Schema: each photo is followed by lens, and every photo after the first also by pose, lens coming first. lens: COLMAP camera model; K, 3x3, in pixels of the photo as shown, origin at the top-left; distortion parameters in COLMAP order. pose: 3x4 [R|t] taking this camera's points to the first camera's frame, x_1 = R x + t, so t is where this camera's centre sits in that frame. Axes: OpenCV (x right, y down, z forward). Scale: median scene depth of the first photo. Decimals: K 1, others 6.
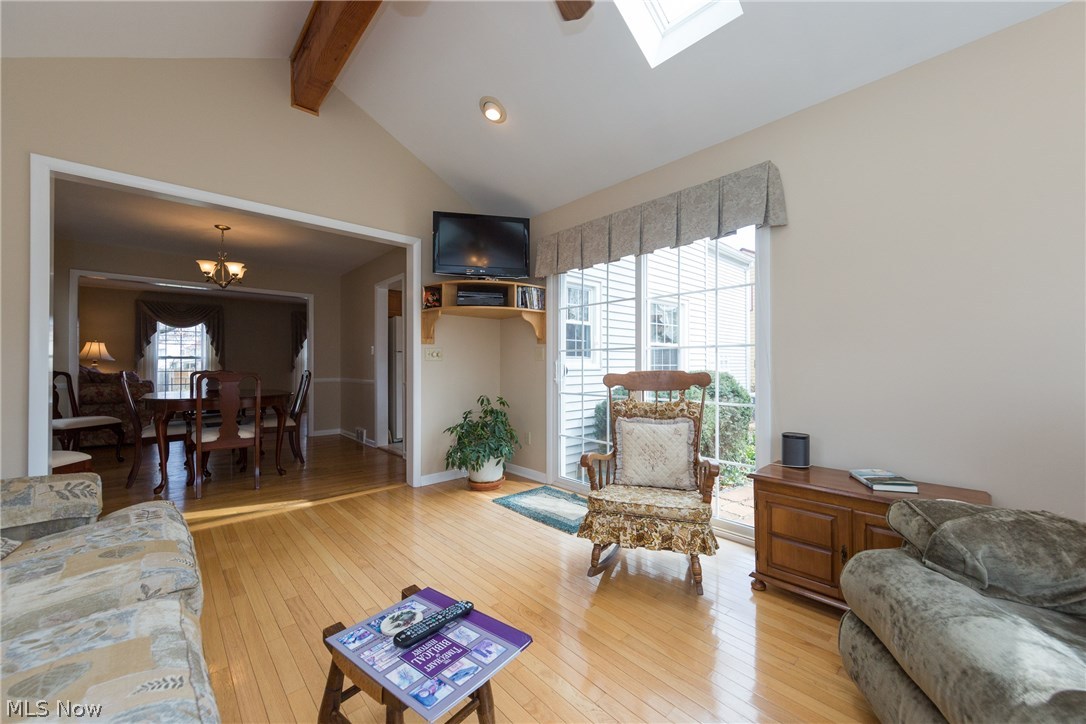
lens RADIAL K [[395.5, 0, 539.7], [0, 395.5, 365.9], [0, 0, 1]] dist [-0.007803, 0.000132]
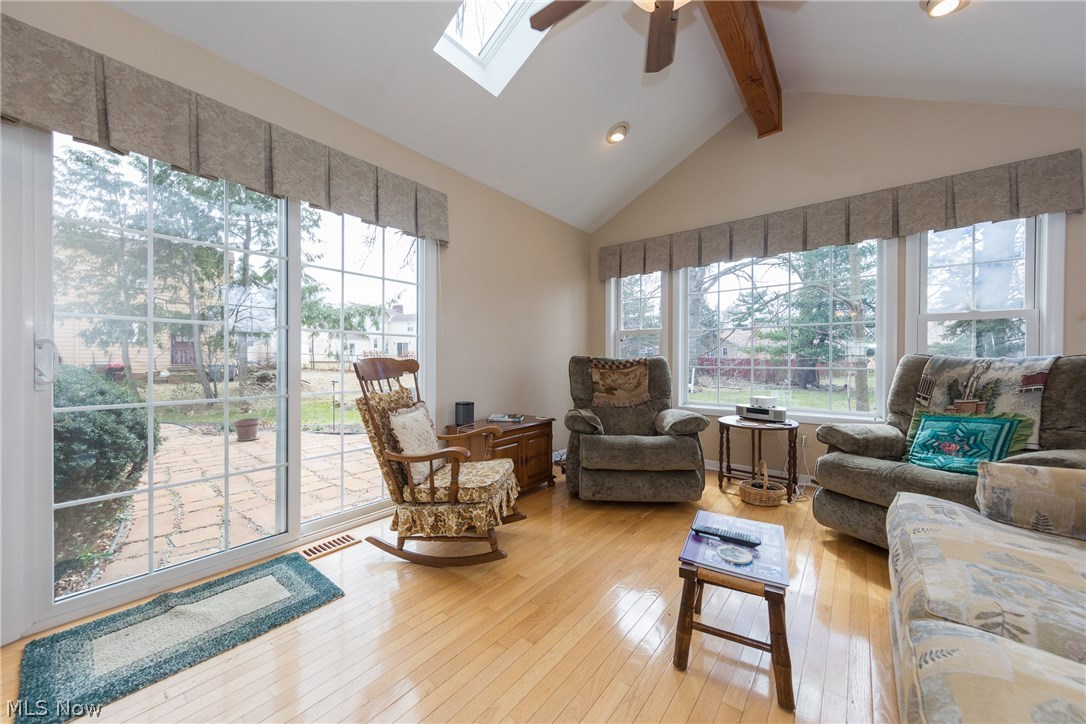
lens RADIAL K [[395.5, 0, 538.7], [0, 395.5, 361.4], [0, 0, 1]] dist [-0.007803, 0.000132]
pose [[-0.140598, -0.008851, 0.990027, -0.622293], [-0.003769, 0.999958, 0.008404, 0.012285], [-0.990060, -0.002549, -0.140625, 0.739751]]
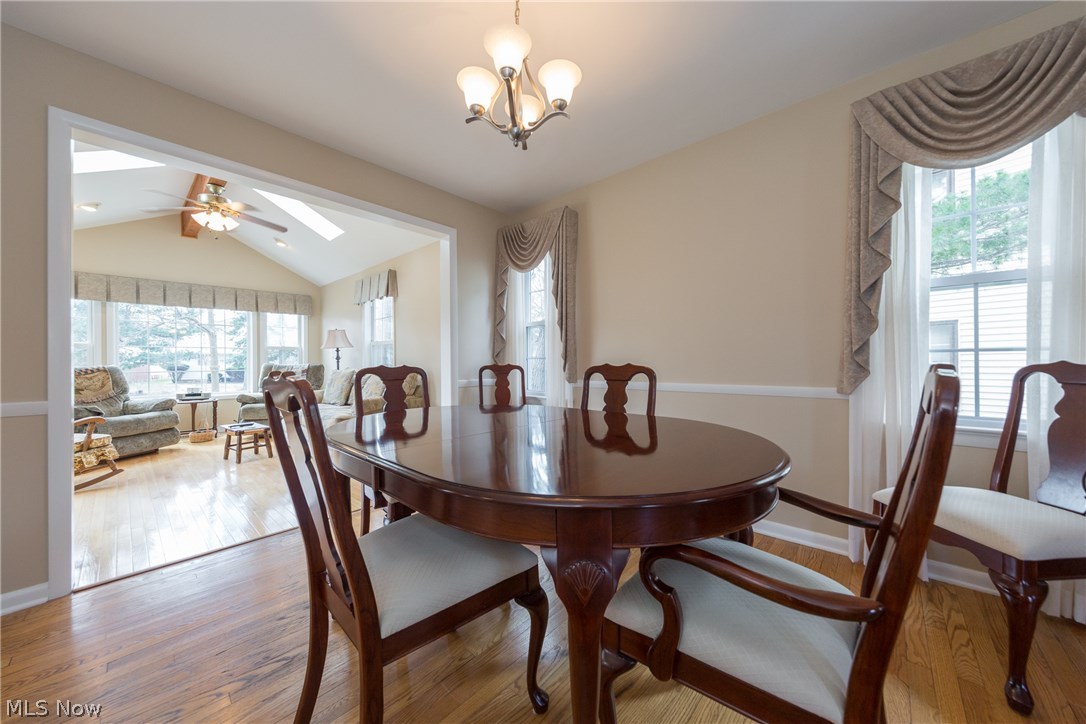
lens RADIAL K [[395.5, 0, 543.5], [0, 395.5, 366.1], [0, 0, 1]] dist [-0.007803, 0.000132]
pose [[-0.996829, 0.004611, -0.079434, -1.275269], [0.003942, 0.999955, 0.008575, 0.001011], [0.079470, 0.008235, -0.996803, 2.198035]]
